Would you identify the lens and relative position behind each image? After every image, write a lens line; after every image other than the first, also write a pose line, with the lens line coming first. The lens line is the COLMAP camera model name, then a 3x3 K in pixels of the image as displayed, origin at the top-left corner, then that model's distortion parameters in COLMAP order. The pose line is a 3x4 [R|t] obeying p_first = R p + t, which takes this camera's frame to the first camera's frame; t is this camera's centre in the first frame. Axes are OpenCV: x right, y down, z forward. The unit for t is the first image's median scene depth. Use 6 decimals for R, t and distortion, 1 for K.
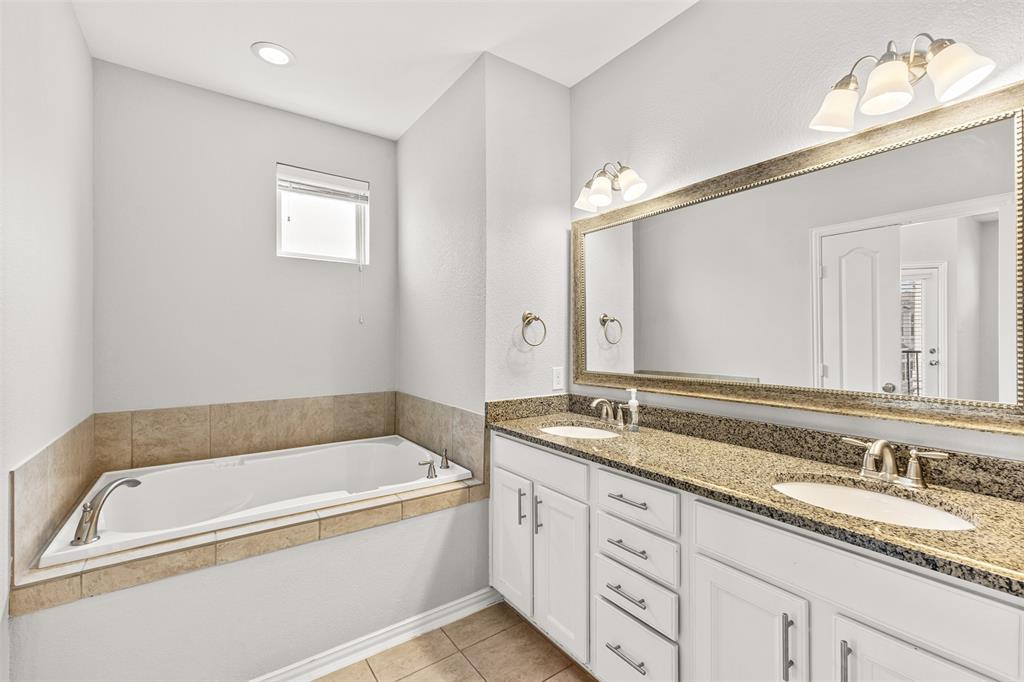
lens RADIAL K [[441.0, 0, 512.0], [0, 441.0, 341.0], [0, 0, 1]] dist [0.000703, -0.000145]
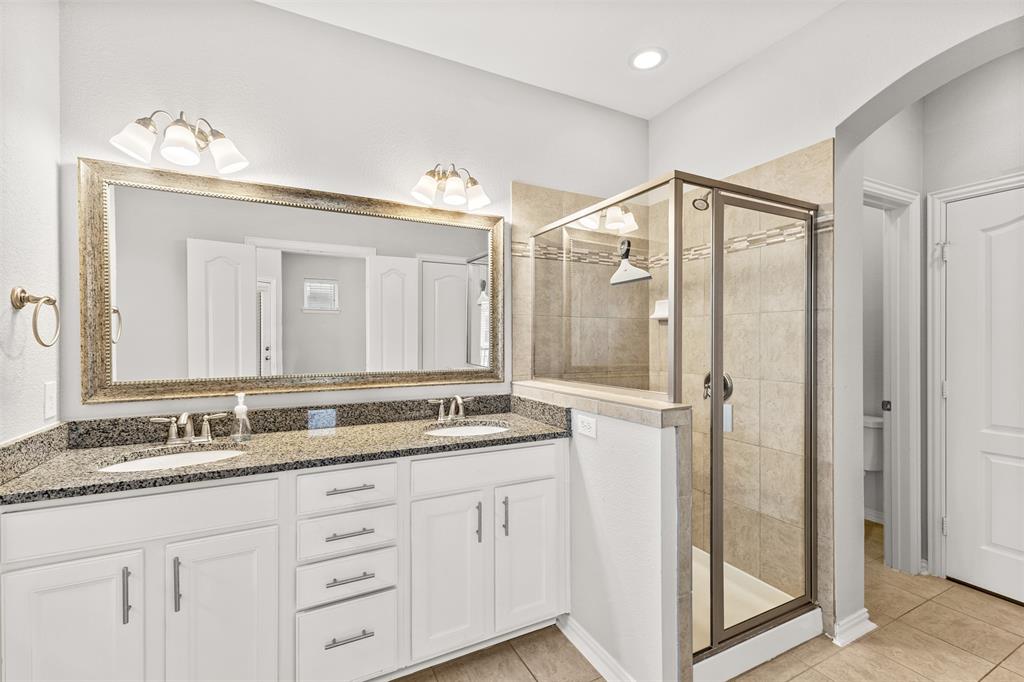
lens RADIAL K [[441.0, 0, 512.0], [0, 441.0, 341.0], [0, 0, 1]] dist [0.000703, -0.000145]
pose [[0.143166, -0.002697, 0.989695, -0.638828], [0.006606, 0.999977, 0.001769, 0.008056], [-0.989677, 0.006284, 0.143181, 0.413615]]
